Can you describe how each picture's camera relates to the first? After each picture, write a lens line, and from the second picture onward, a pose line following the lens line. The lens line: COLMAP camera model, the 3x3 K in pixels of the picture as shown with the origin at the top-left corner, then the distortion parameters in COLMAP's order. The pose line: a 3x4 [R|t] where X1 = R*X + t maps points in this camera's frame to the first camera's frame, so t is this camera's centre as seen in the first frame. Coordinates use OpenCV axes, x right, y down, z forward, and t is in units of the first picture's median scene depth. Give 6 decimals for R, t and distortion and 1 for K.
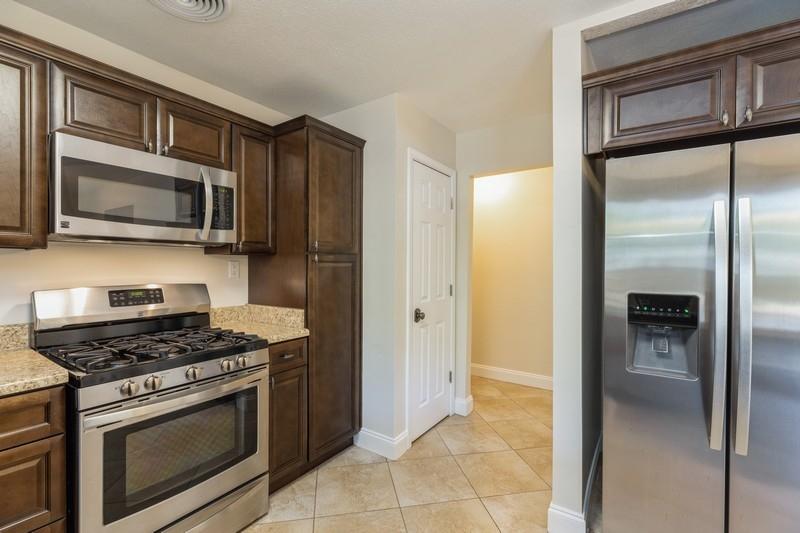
lens RADIAL K [[360.3, 0, 397.8], [0, 360.3, 266.6], [0, 0, 1]] dist [0.000157, 0.000377]
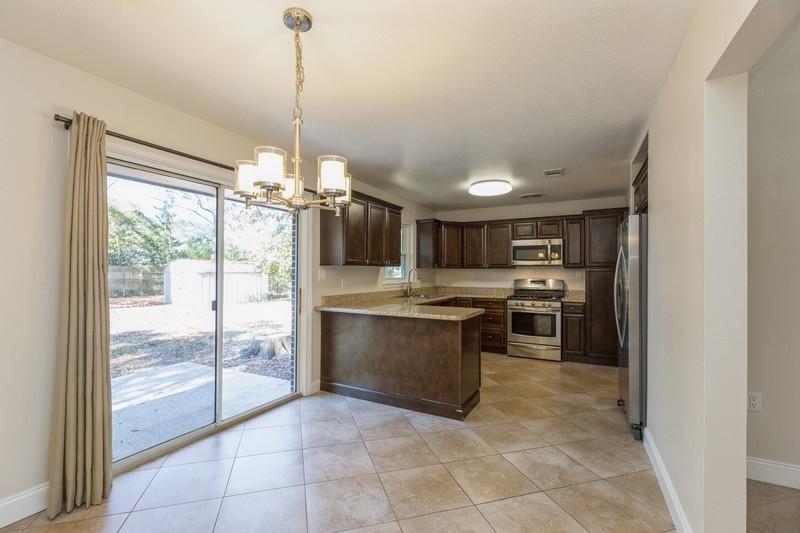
lens RADIAL K [[360.3, 0, 403.5], [0, 360.3, 269.2], [0, 0, 1]] dist [0.000157, 0.000377]
pose [[0.126554, -0.013655, -0.991866, 2.077446], [-0.006292, 0.999874, -0.014568, 0.016704], [0.991940, 0.008085, 0.126452, -0.520108]]
